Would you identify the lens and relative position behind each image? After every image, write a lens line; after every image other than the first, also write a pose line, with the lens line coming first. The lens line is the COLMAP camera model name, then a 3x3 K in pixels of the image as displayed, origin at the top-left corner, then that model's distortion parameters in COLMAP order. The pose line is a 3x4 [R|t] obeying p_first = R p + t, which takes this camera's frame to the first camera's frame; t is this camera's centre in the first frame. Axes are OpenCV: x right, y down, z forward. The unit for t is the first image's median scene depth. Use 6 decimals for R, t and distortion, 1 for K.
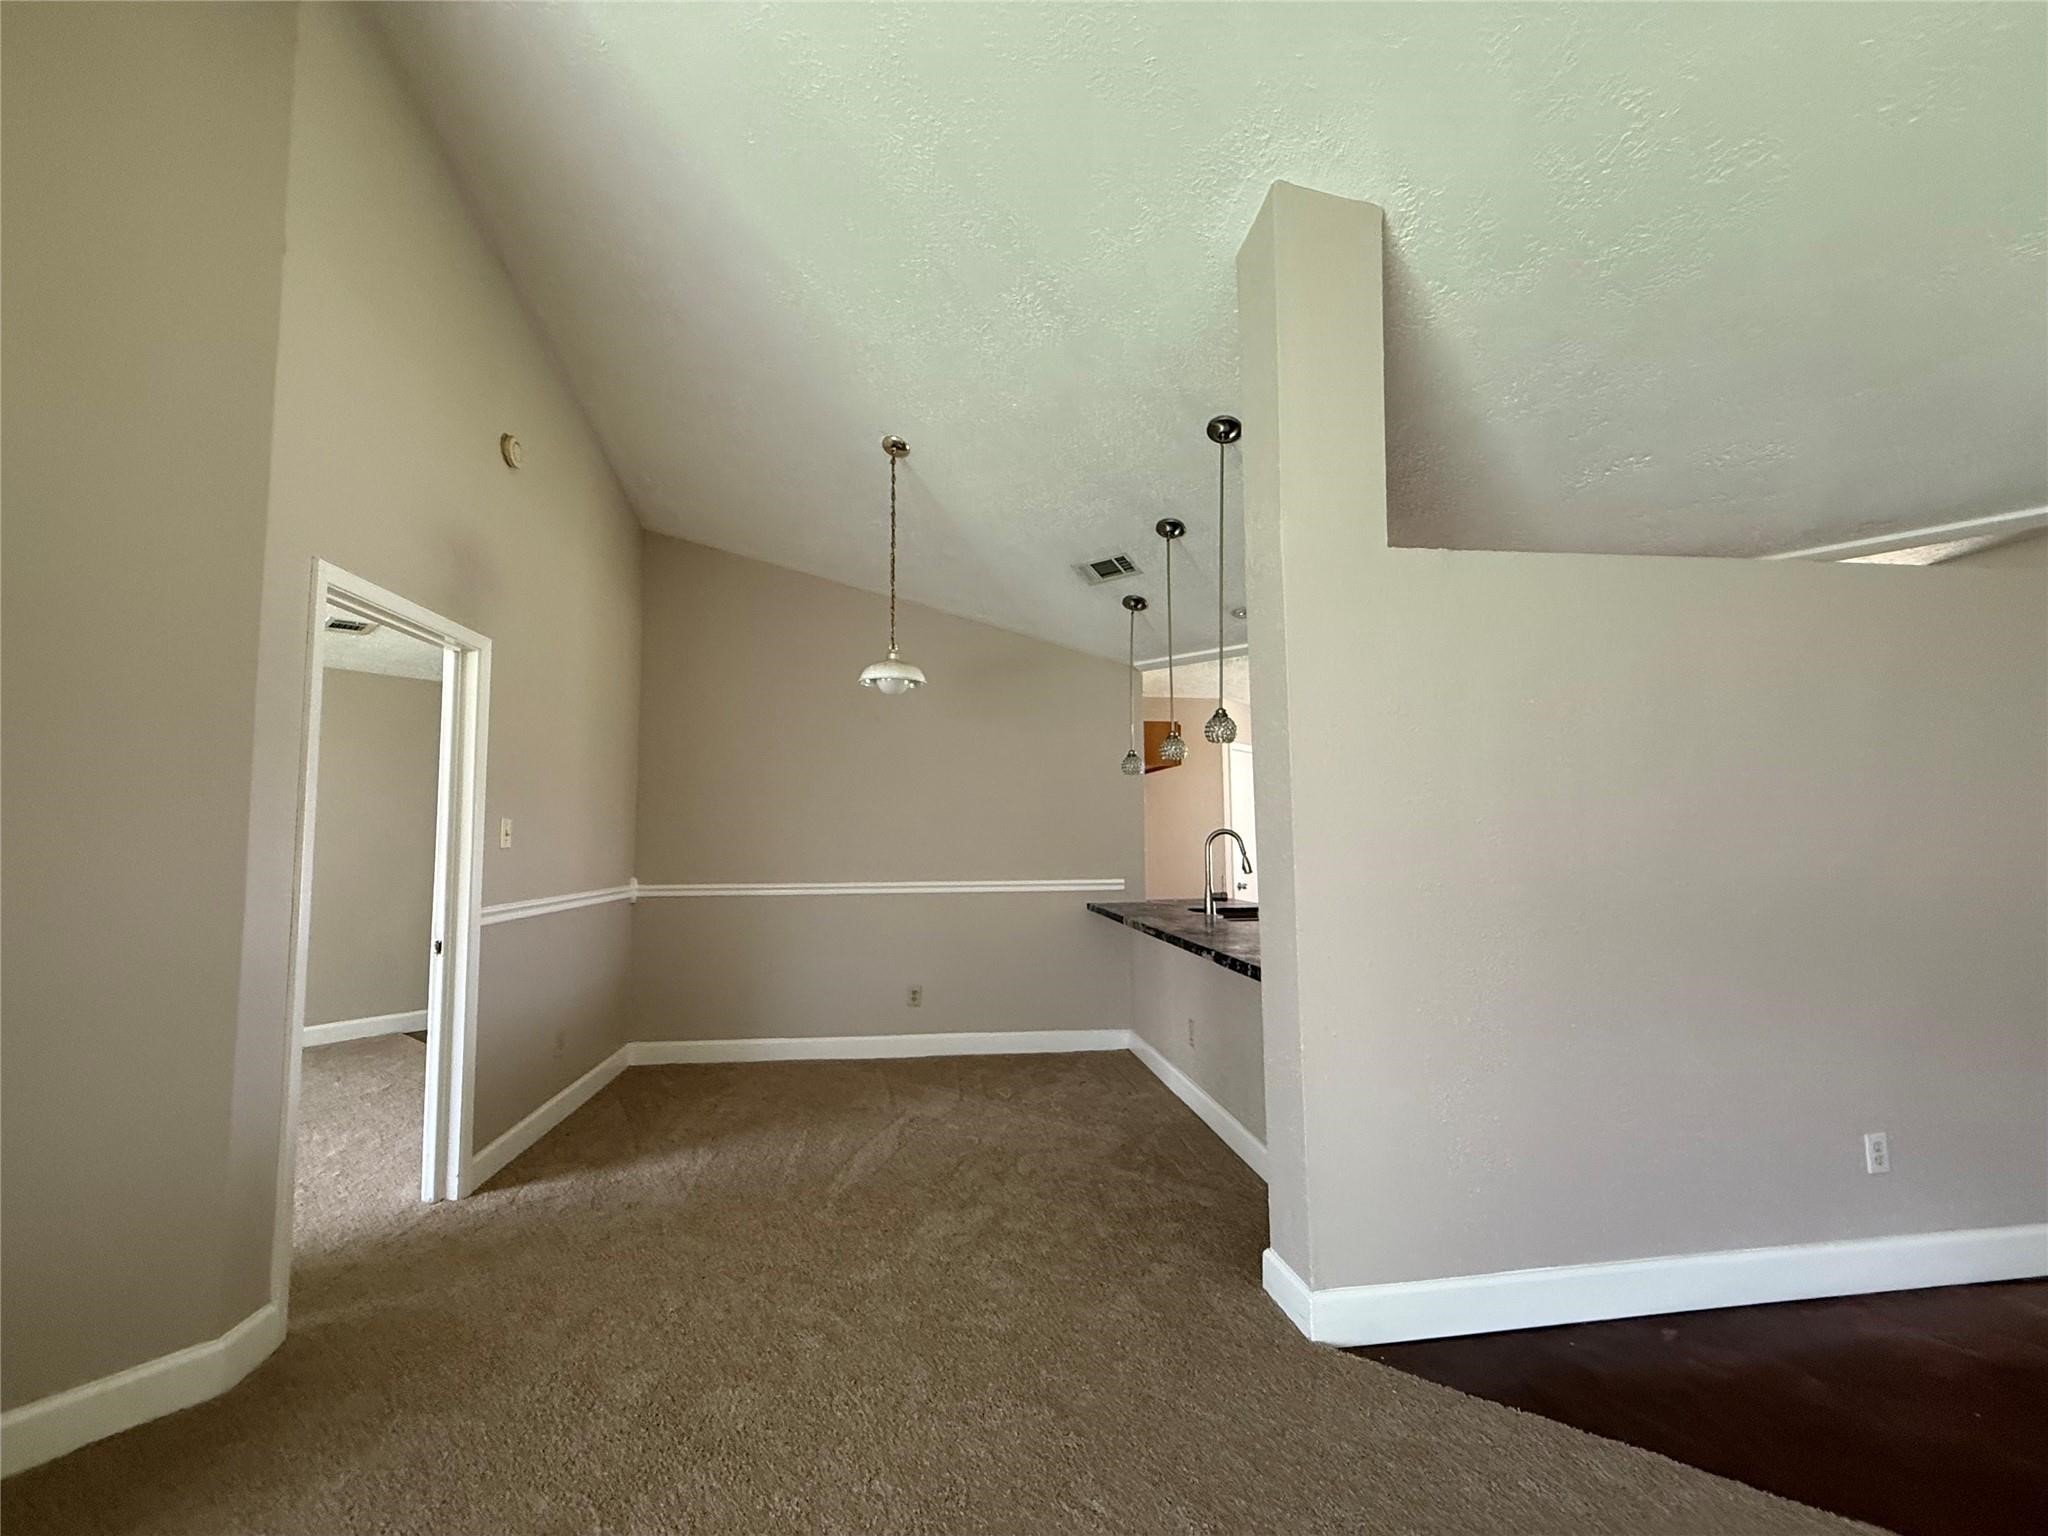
lens RADIAL K [[815.5, 0, 1016.7], [0, 815.5, 776.0], [0, 0, 1]] dist [-0.000413, 0.000097]
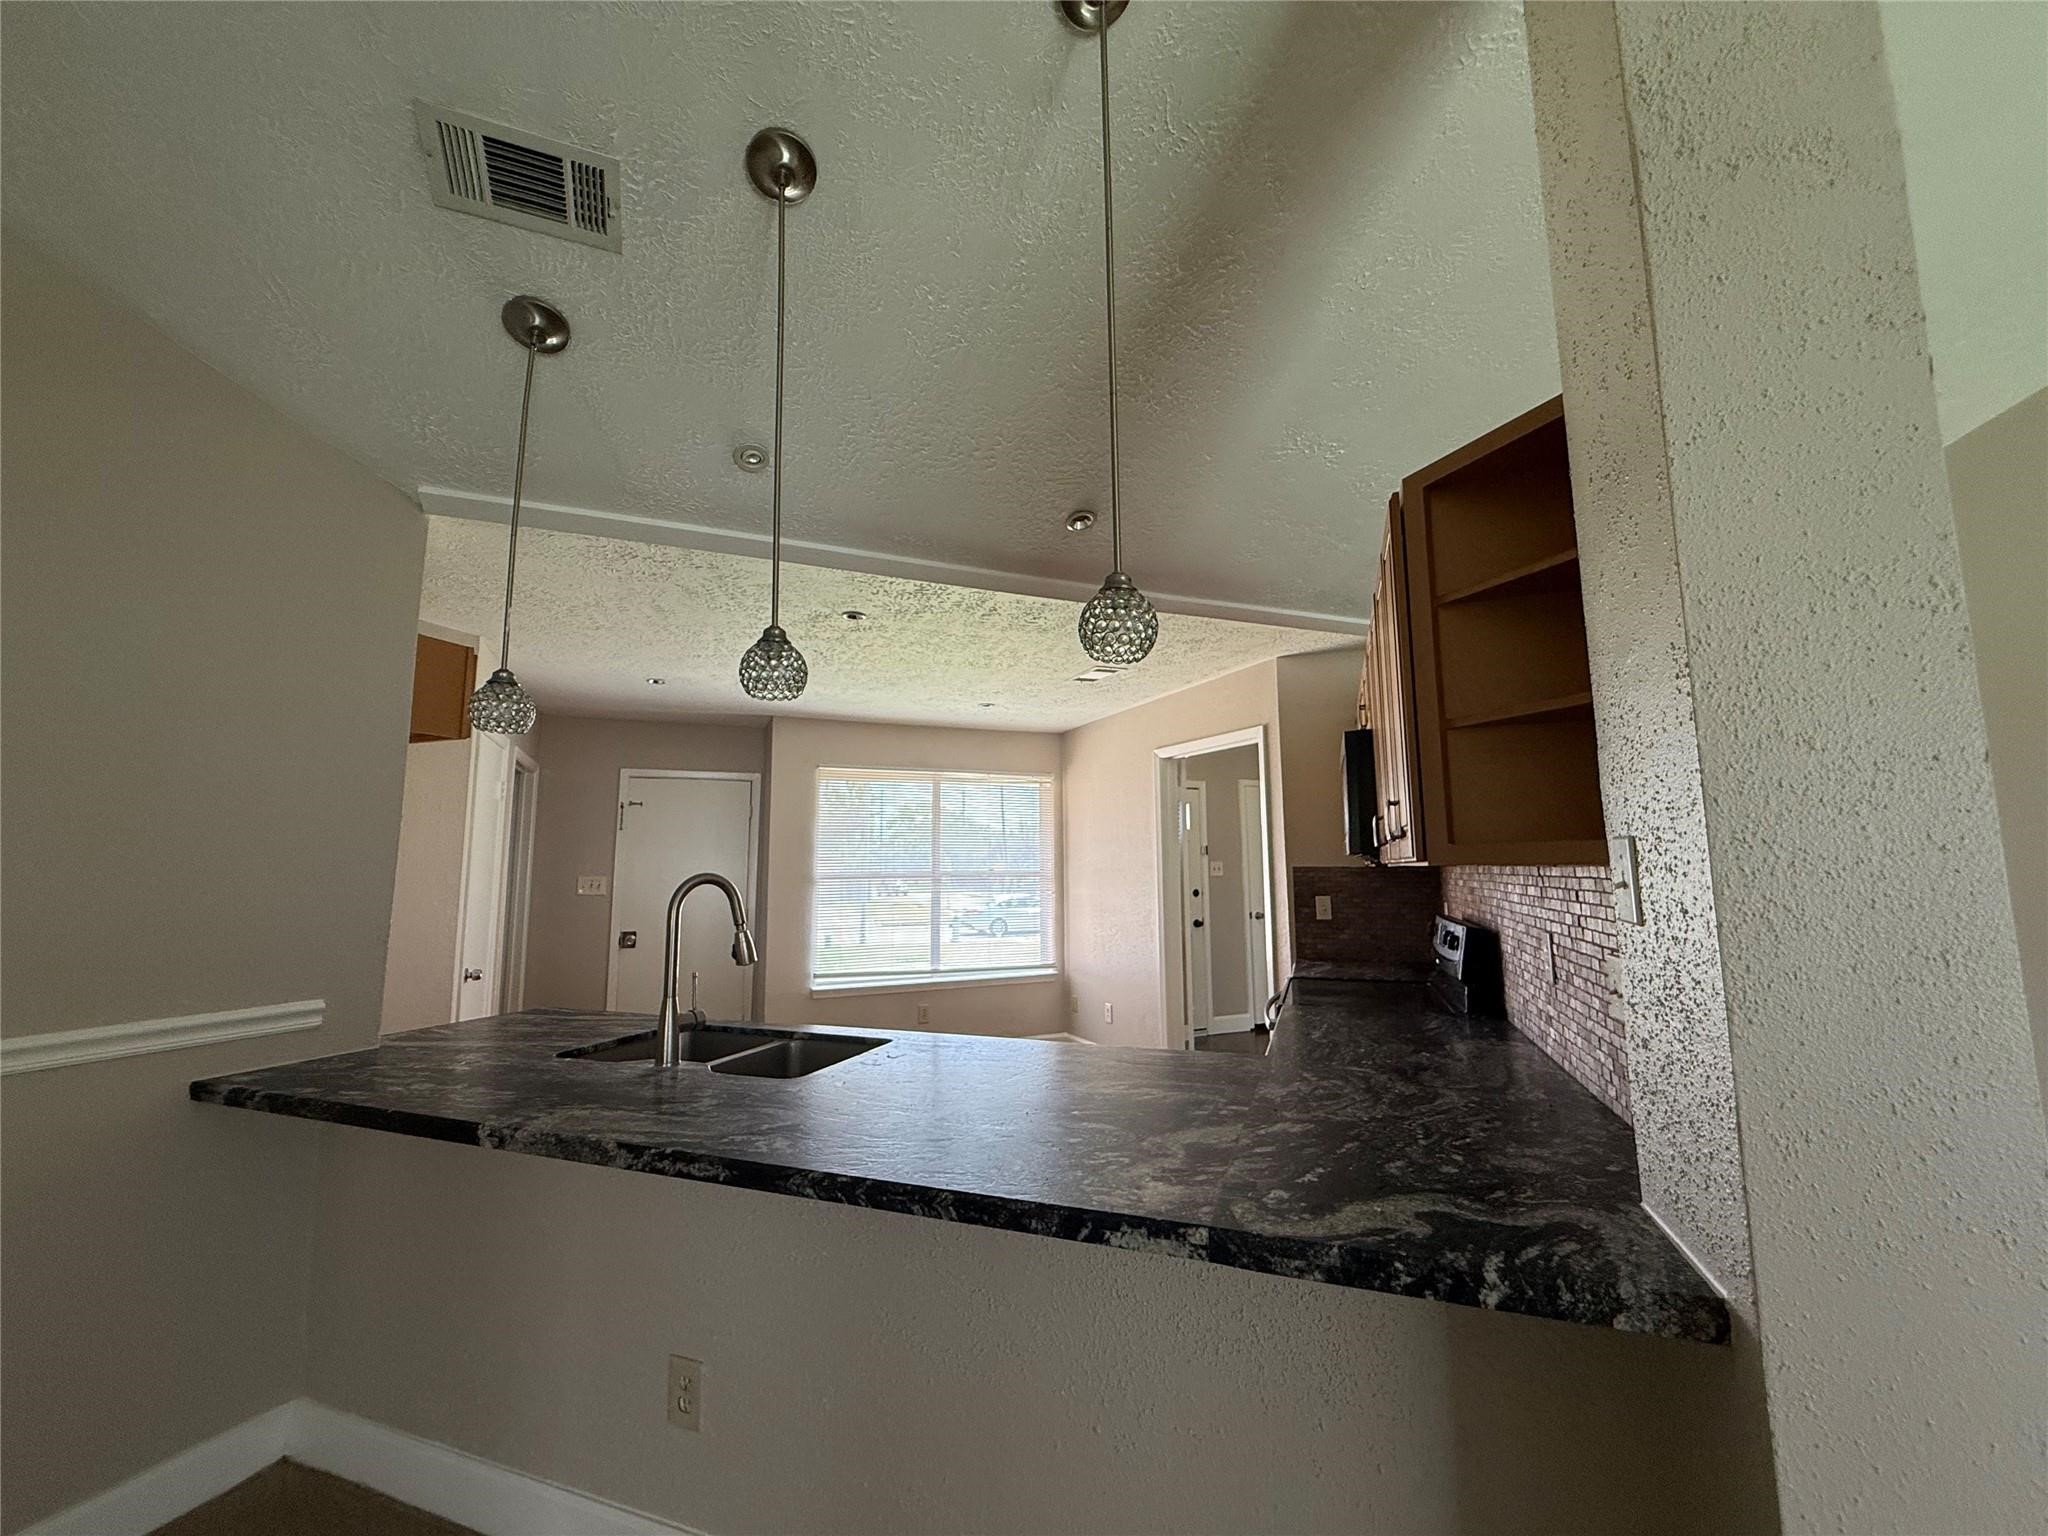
lens RADIAL K [[815.5, 0, 1016.7], [0, 815.5, 776.0], [0, 0, 1]] dist [-0.000413, 0.000097]
pose [[0.463547, 0.112176, 0.878943, -0.085803], [-0.065993, 0.993570, -0.092001, 0.040116], [-0.883611, -0.015357, 0.467969, 0.618472]]
